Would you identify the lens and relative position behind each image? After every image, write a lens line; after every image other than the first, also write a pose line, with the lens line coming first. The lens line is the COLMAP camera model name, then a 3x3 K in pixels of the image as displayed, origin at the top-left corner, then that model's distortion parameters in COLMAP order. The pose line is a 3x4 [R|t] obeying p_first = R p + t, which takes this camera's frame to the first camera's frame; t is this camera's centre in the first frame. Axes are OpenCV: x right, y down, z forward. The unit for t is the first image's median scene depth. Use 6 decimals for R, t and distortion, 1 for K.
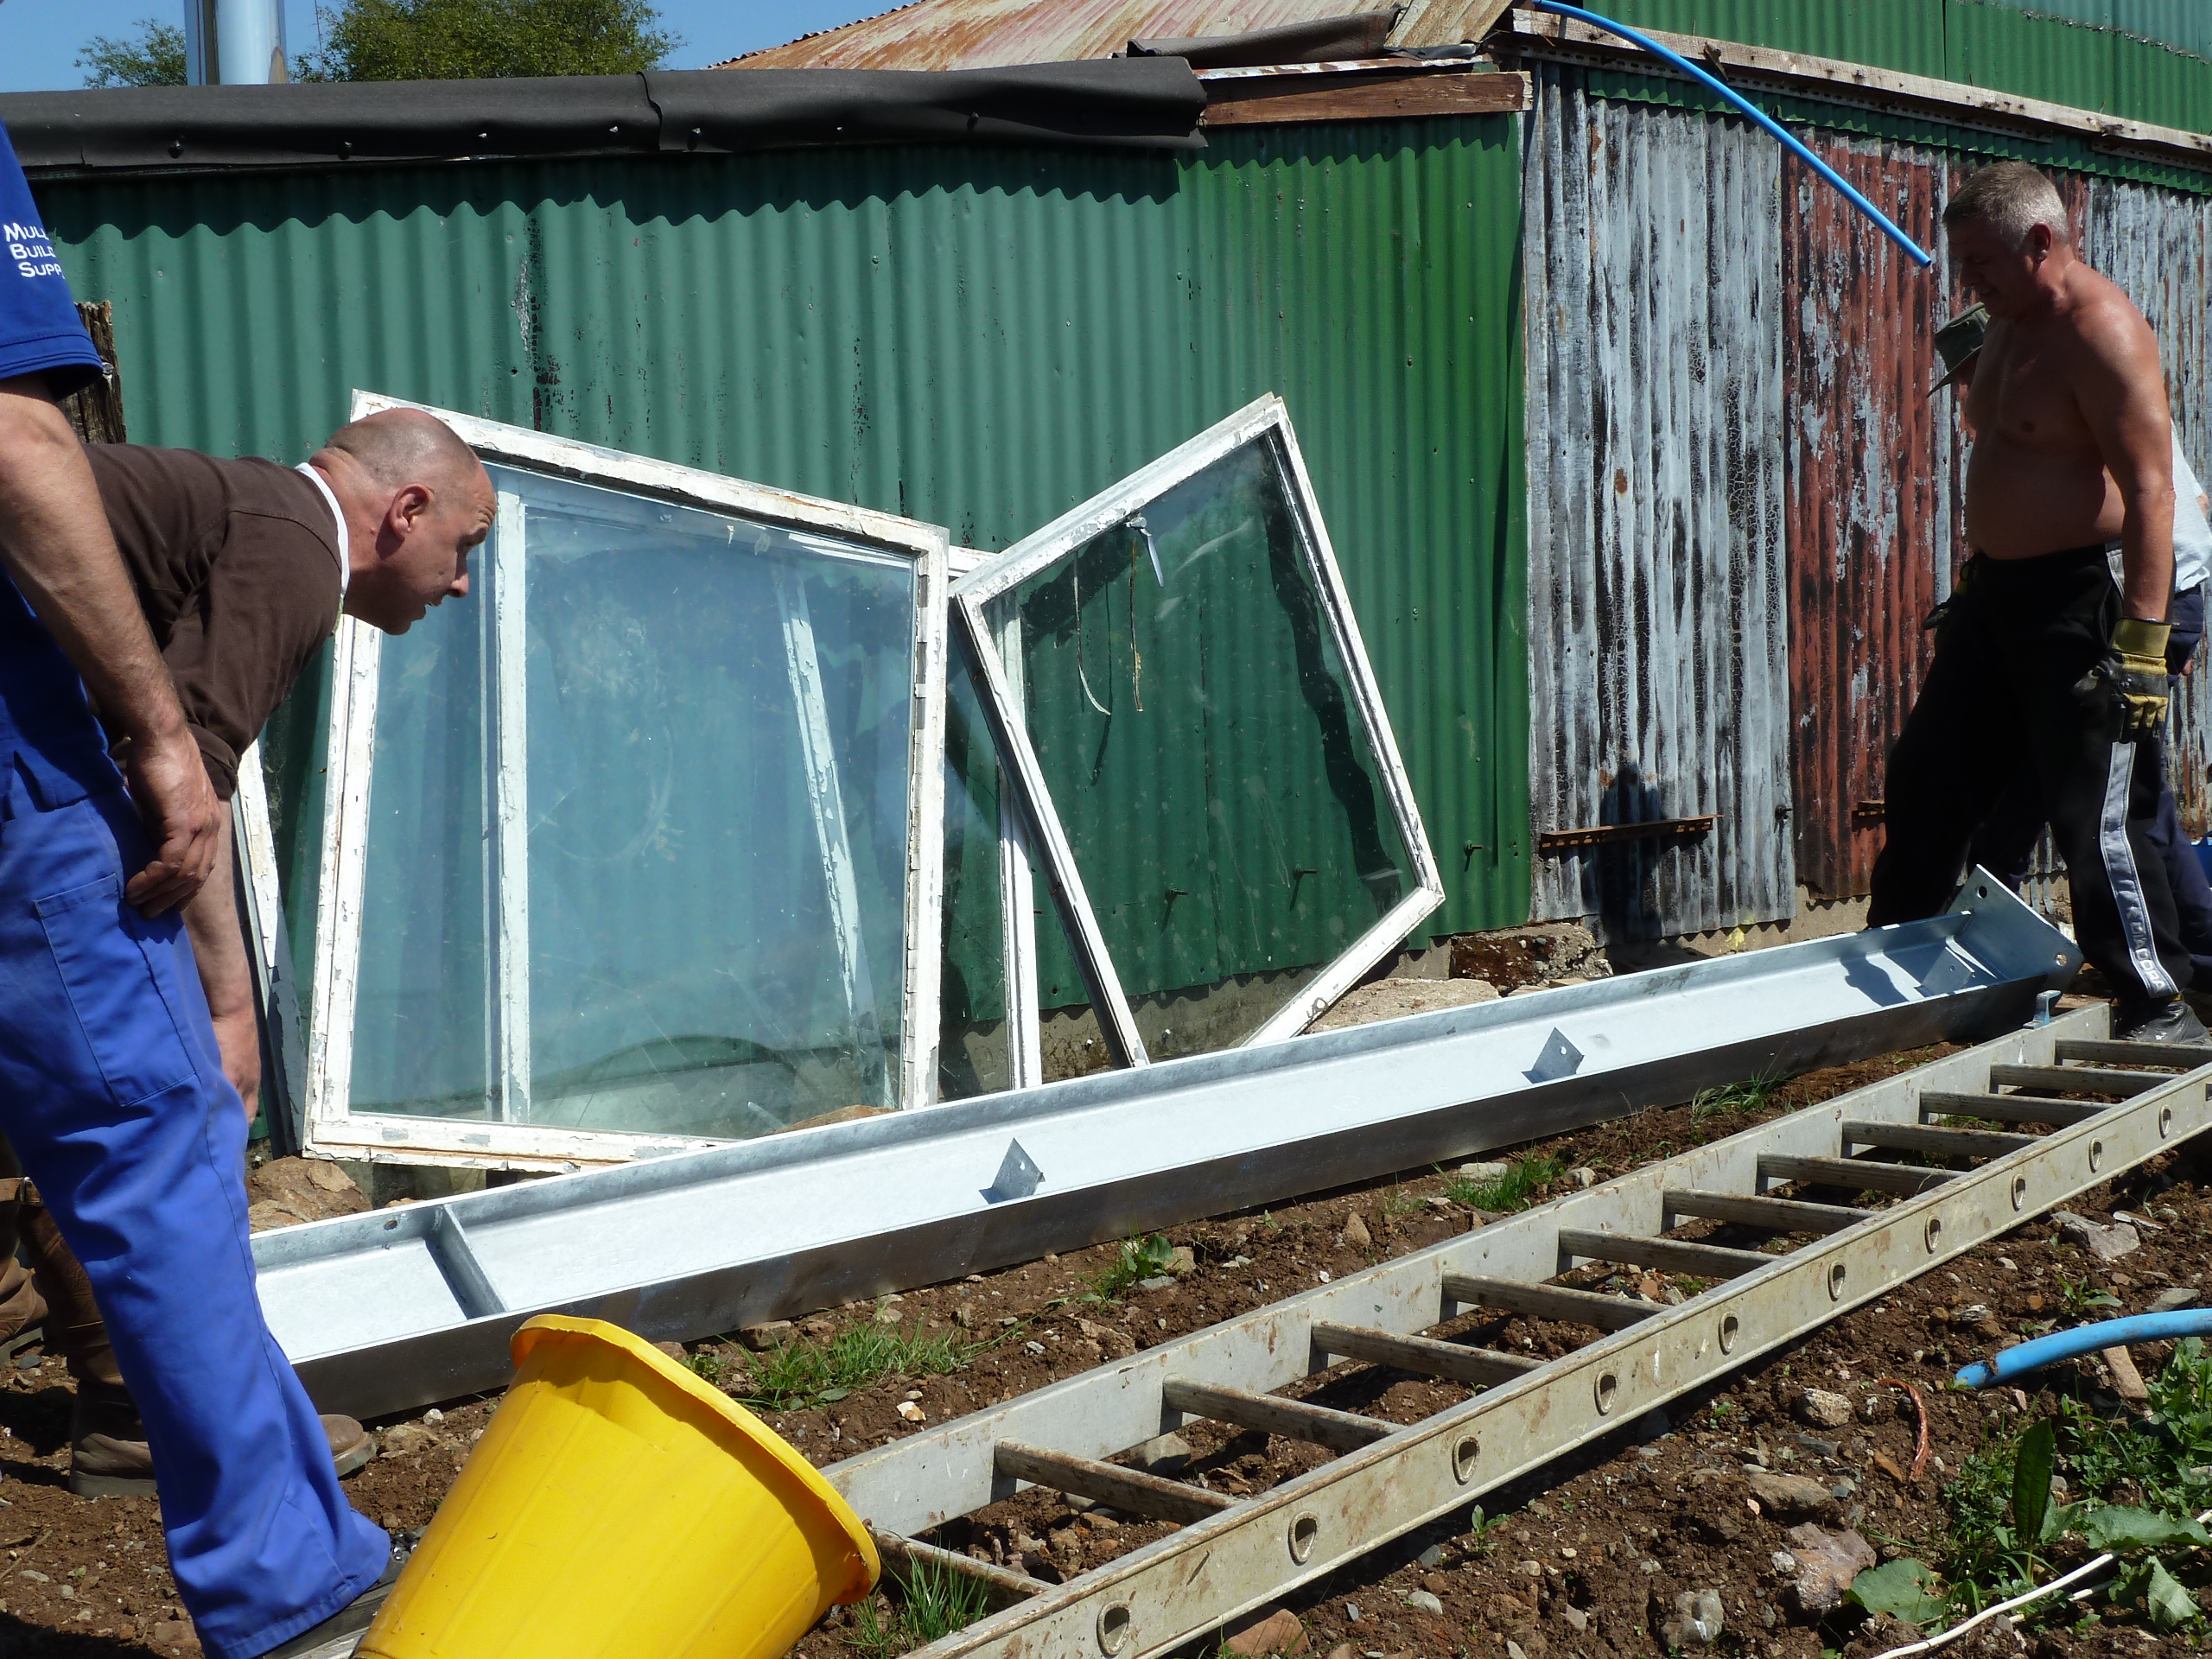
lens RADIAL K [[2721.8, 0, 1100.6], [0, 2721.8, 813.5], [0, 0, 1]] dist [-0.021592, 0.000000]
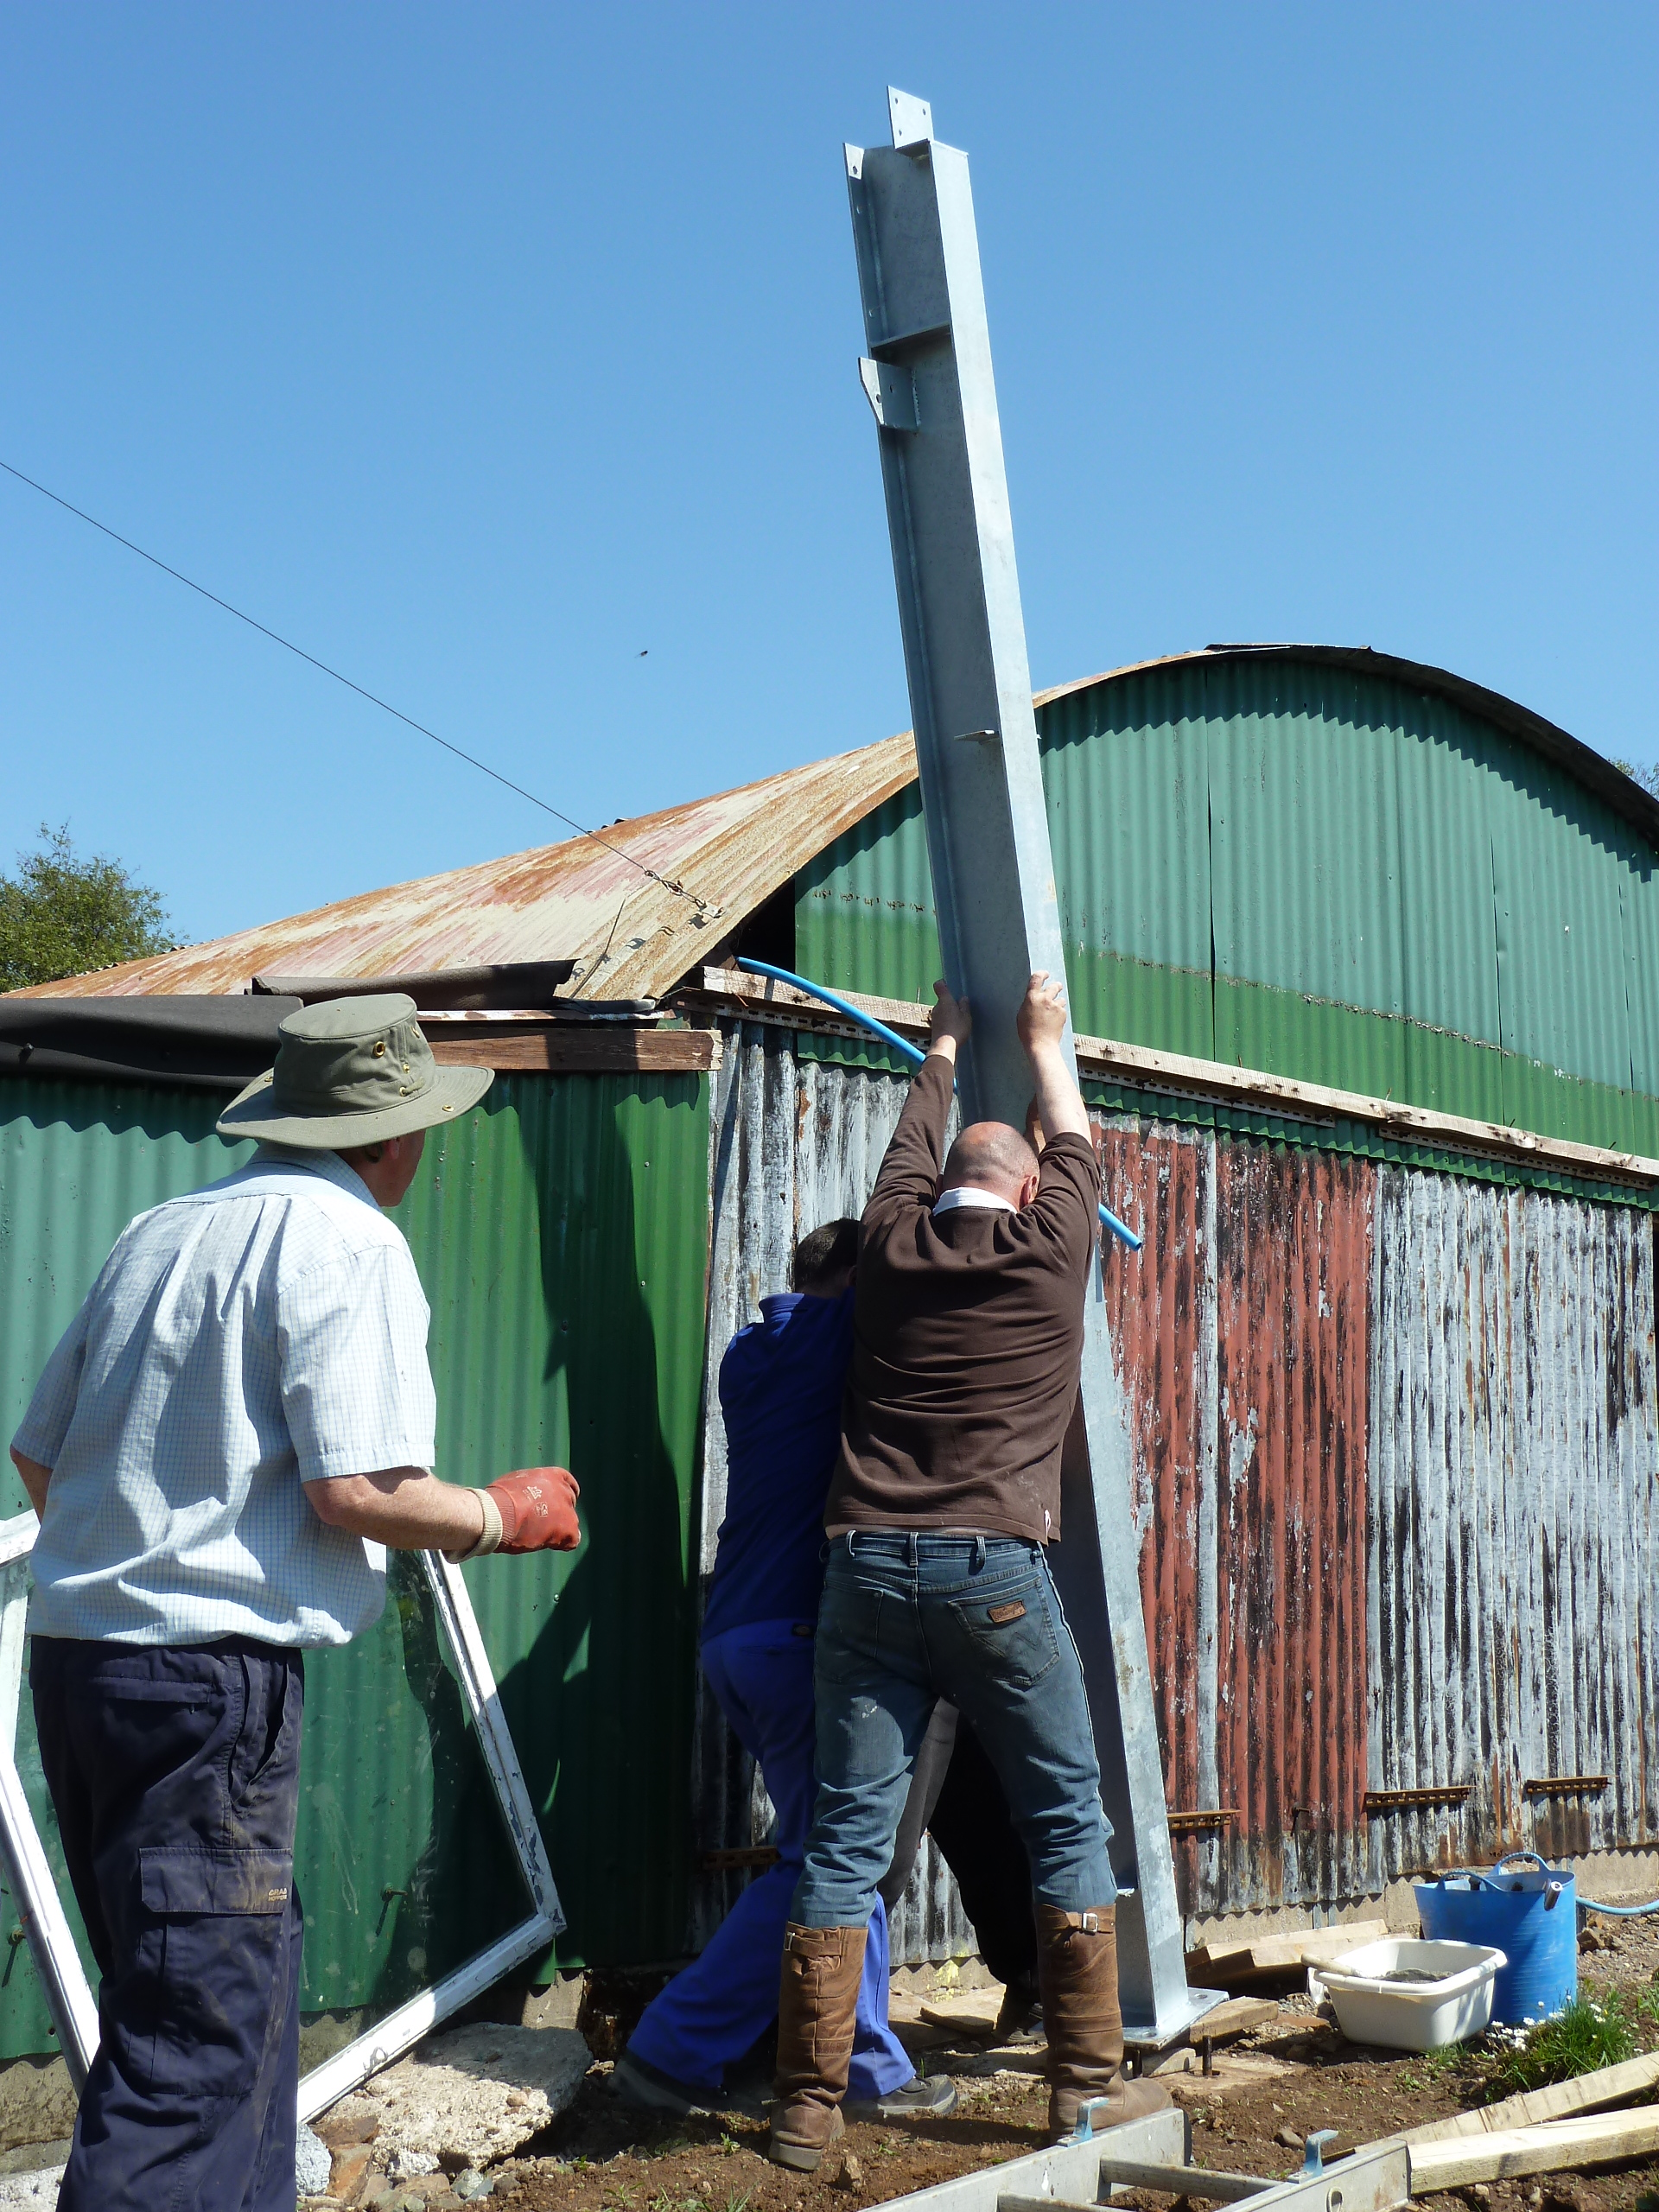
lens RADIAL K [[2721.8, 0, 842.0], [0, 2721.8, 1105.0], [0, 0, 1]] dist [-0.021592, 0.000000]
pose [[0.997005, 0.053827, 0.055524, 0.139331], [-0.039842, 0.972903, -0.227756, -0.028824], [-0.066279, 0.224862, 0.972134, 0.065618]]
